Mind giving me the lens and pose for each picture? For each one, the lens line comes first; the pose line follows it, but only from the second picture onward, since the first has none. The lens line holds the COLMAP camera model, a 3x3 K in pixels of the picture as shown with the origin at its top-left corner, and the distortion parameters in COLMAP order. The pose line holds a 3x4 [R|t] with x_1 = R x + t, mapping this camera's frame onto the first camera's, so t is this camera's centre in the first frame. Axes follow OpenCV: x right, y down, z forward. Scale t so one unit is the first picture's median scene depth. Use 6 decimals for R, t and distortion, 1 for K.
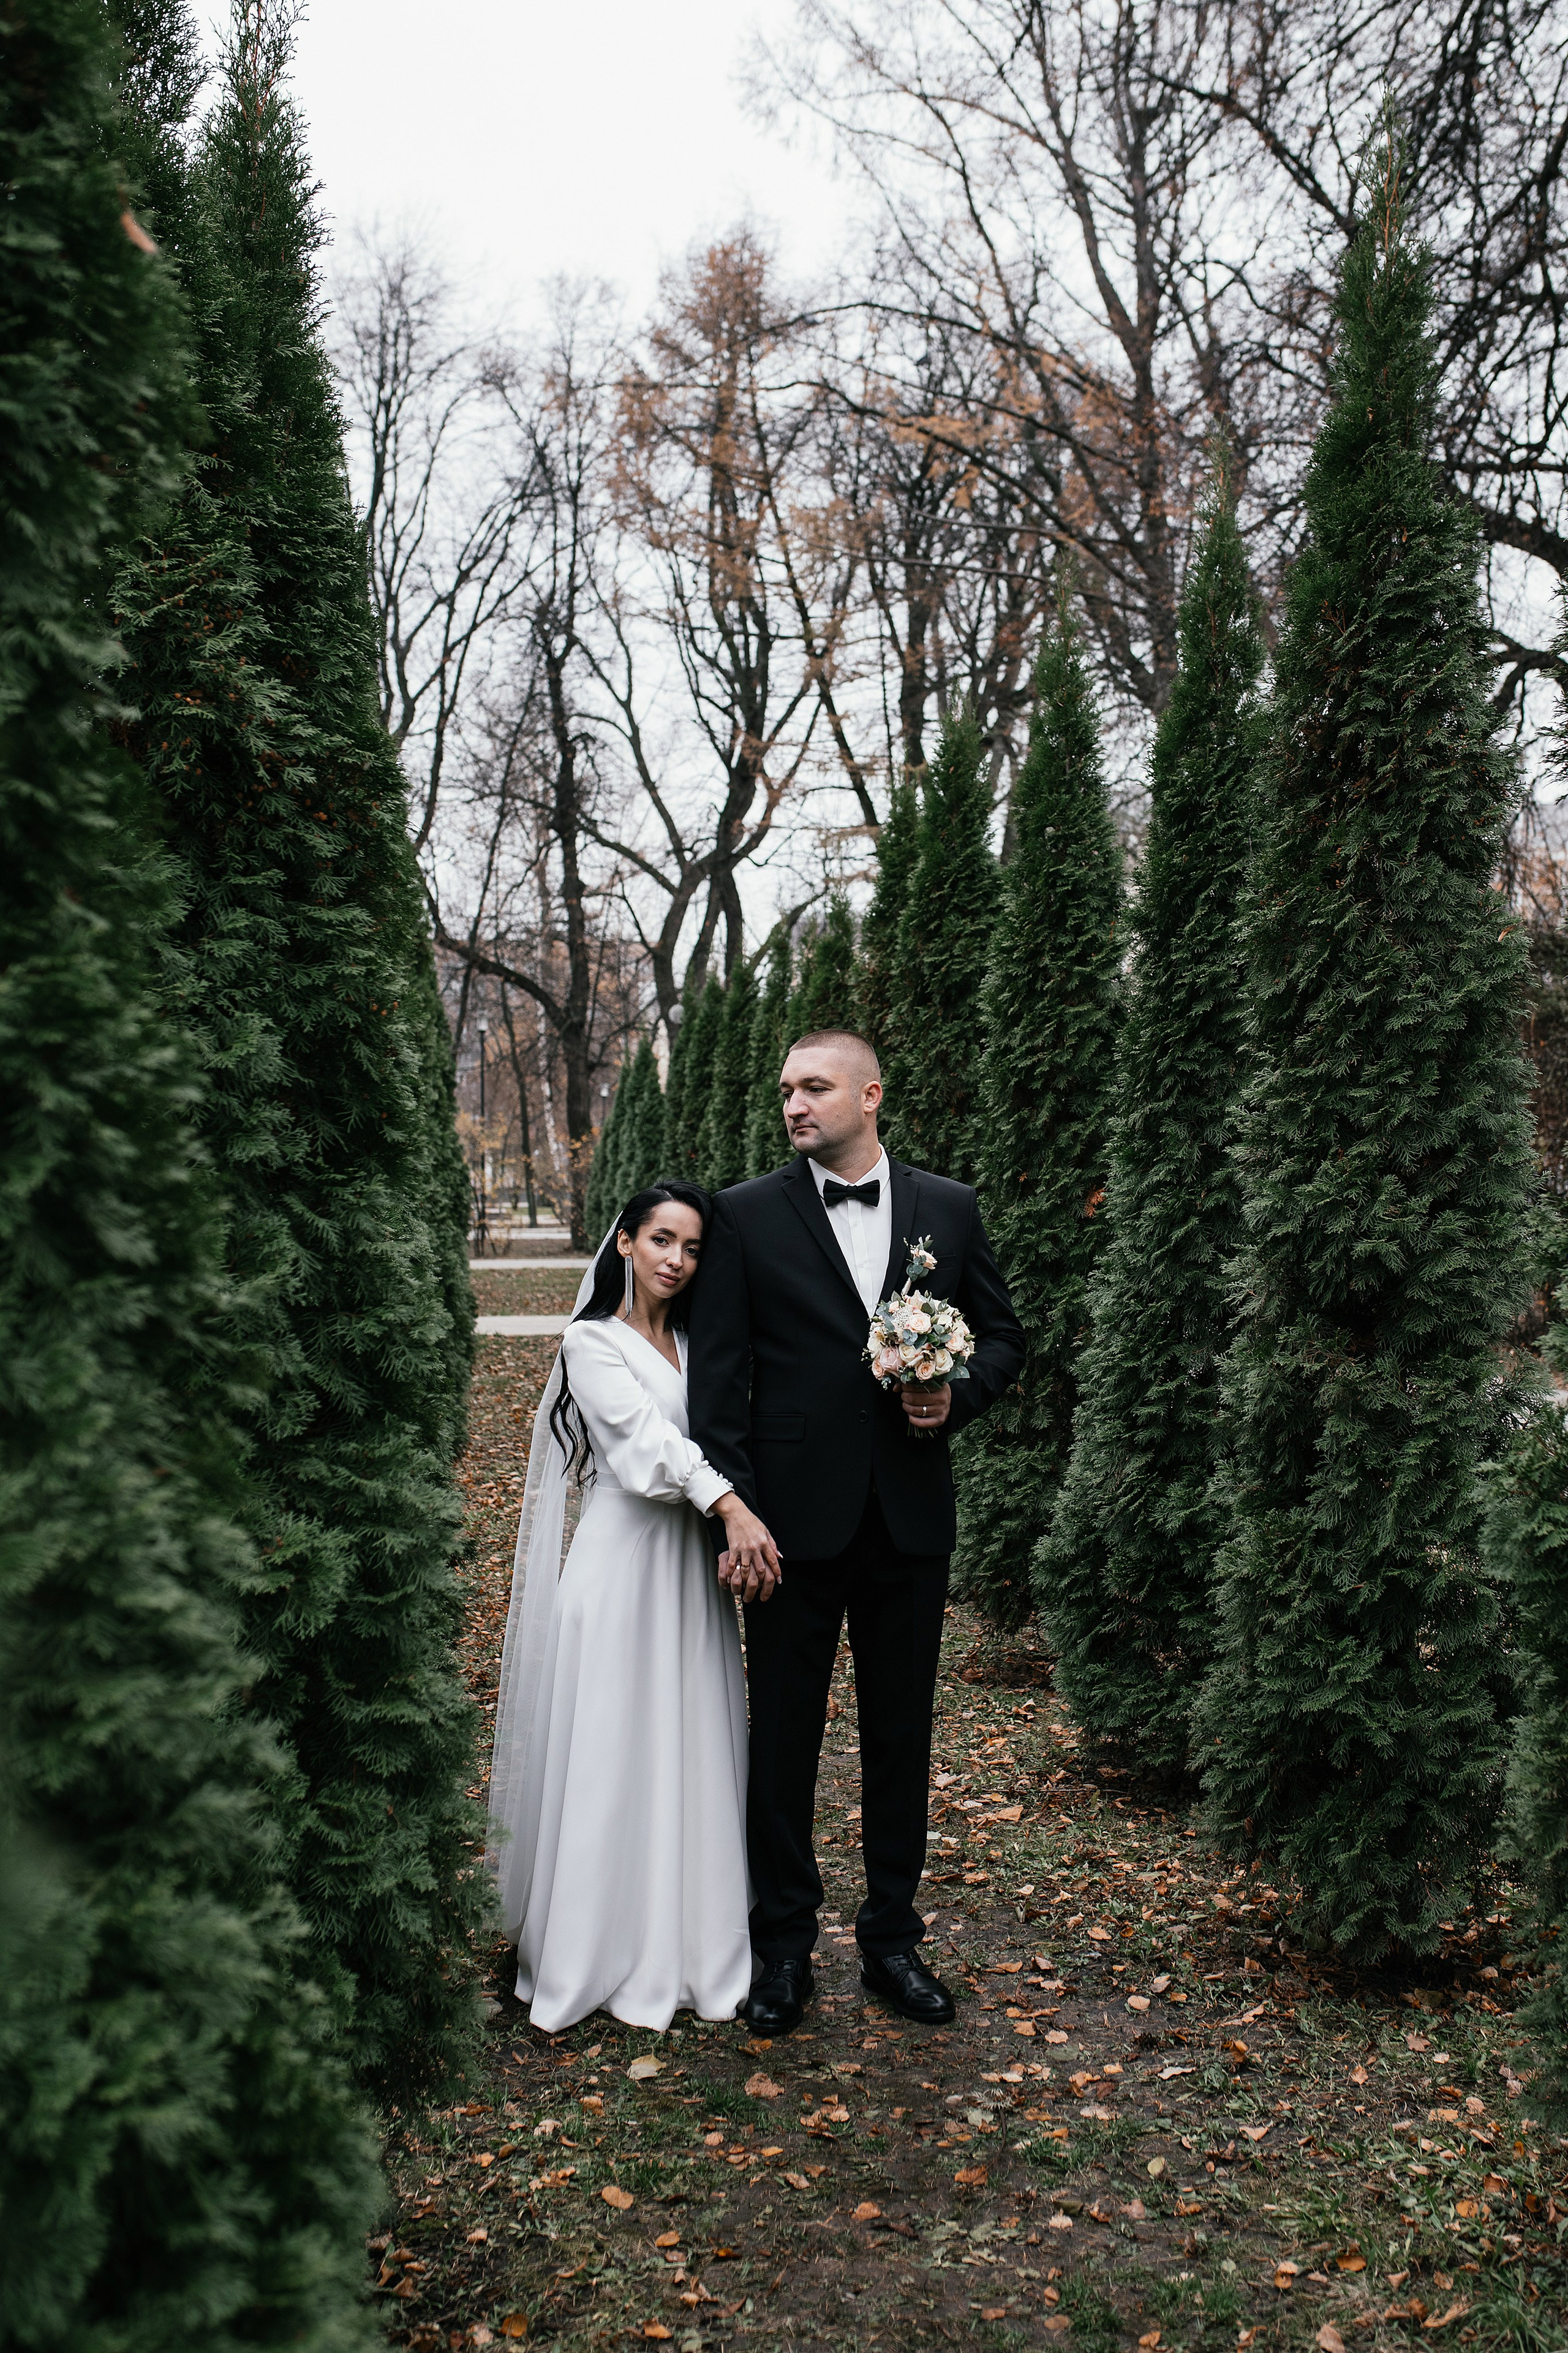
lens RADIAL K [[2515.6, 0, 857.1], [0, 2515.6, 1164.1], [0, 0, 1]] dist [-0.026910, 0.000000]
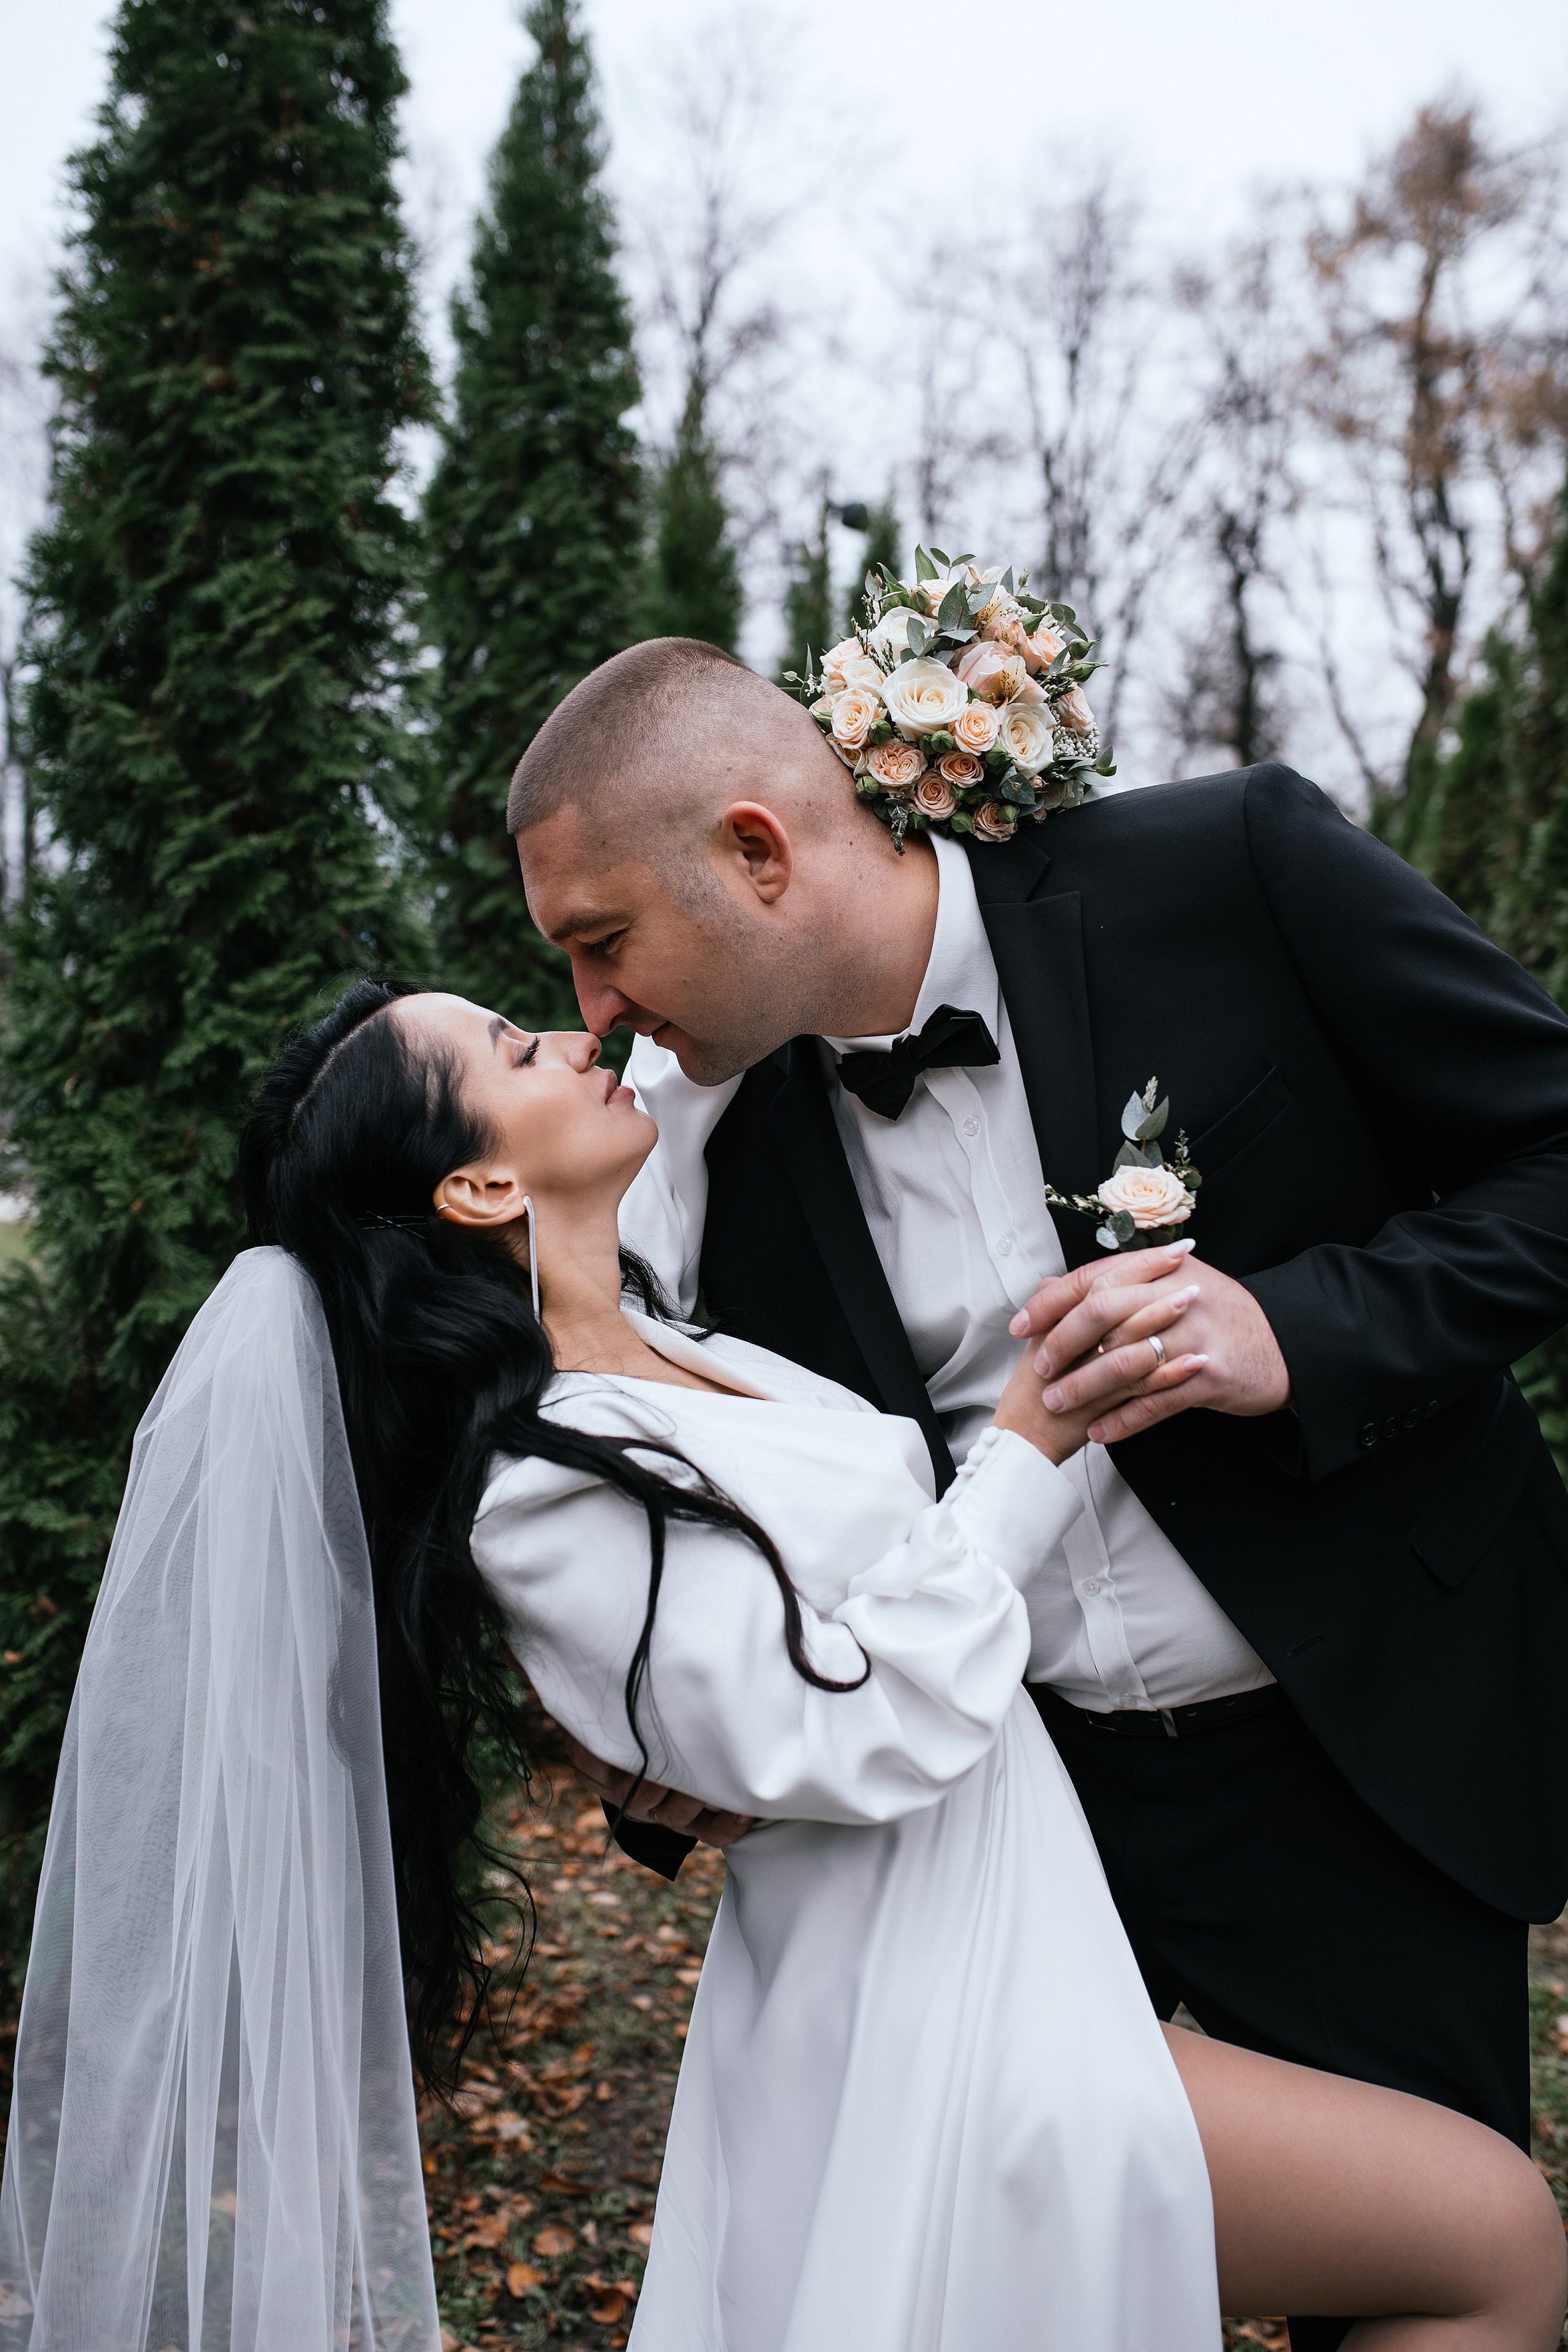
lens RADIAL K [[2267.0, 0, 742.7], [0, 2267.0, 1165.5], [0, 0, 1]] dist [-0.024968, 0.000000]
pose [[0.941695, 0.047689, -0.333071, 0.014972], [-0.037541, 0.998616, 0.036842, 0.029974], [0.334367, -0.022191, 0.942182, 0.627050]]
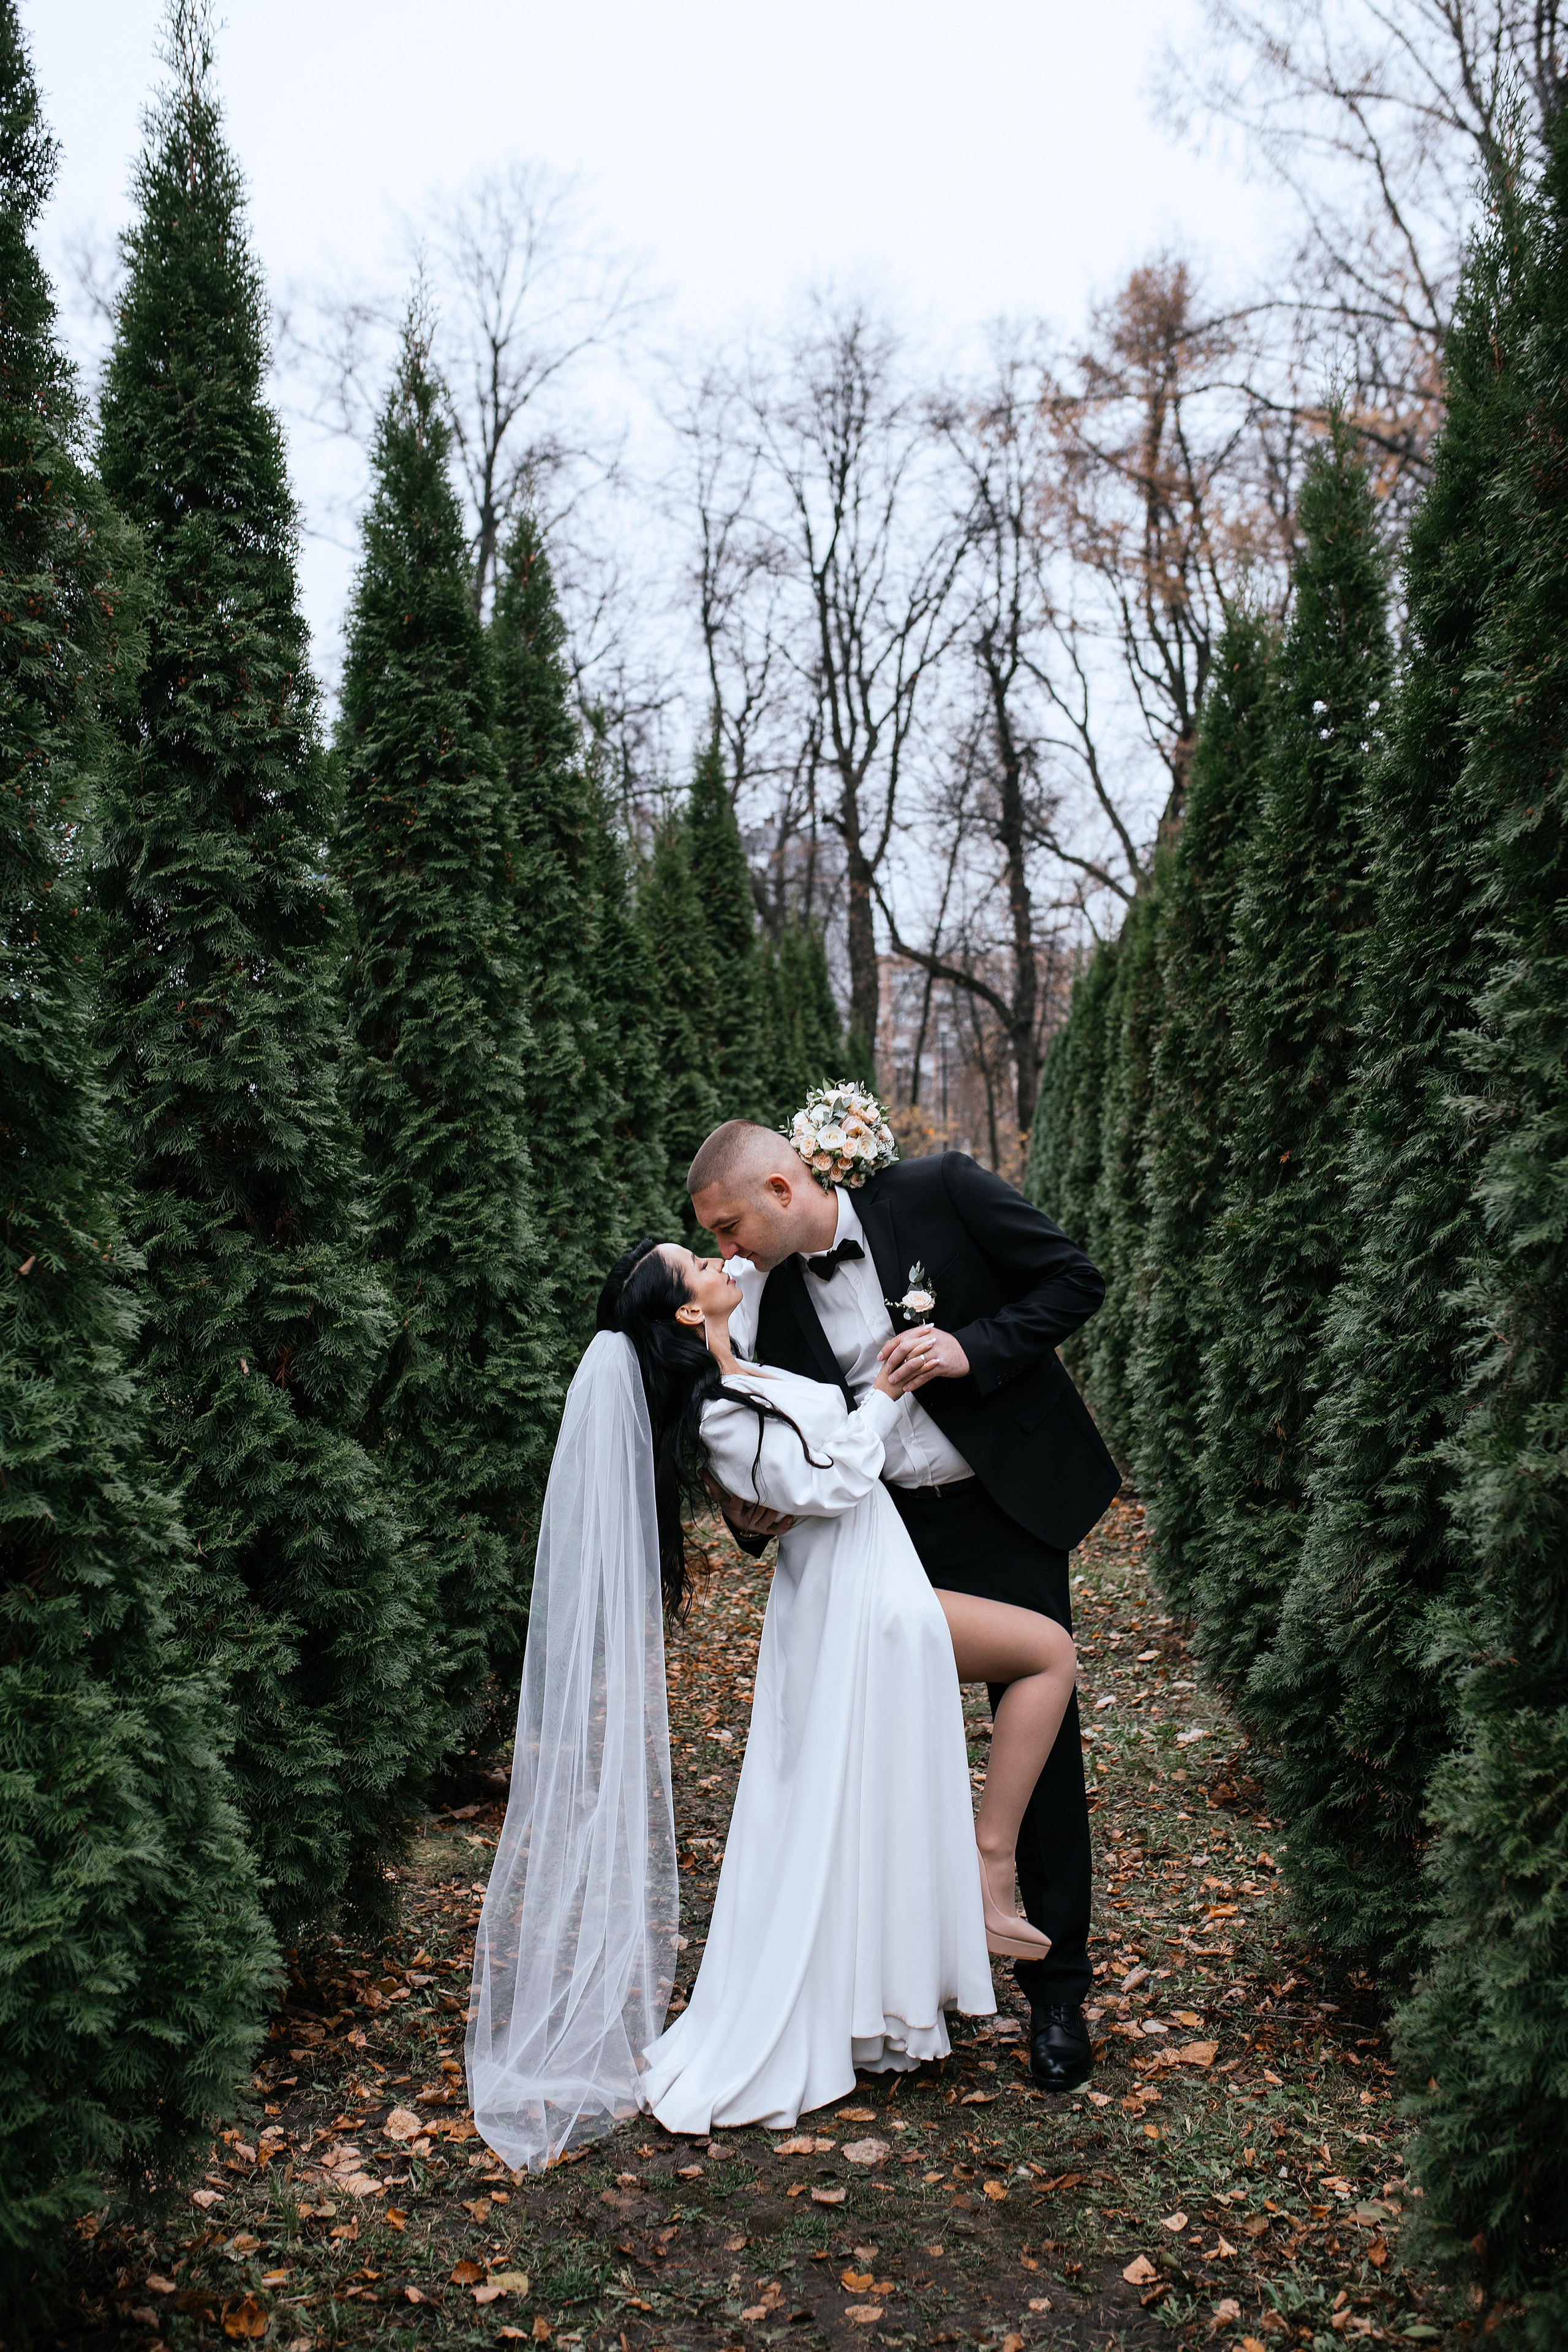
lens RADIAL K [[2267.0, 0, 795.4], [0, 2267.0, 1178.2], [0, 0, 1]] dist [-0.024968, 0.000000]
pose [[0.973813, -0.006022, -0.227272, 0.077832], [0.008211, 0.999929, 0.008689, 0.004372], [0.227203, -0.010328, 0.973793, 0.289654]]
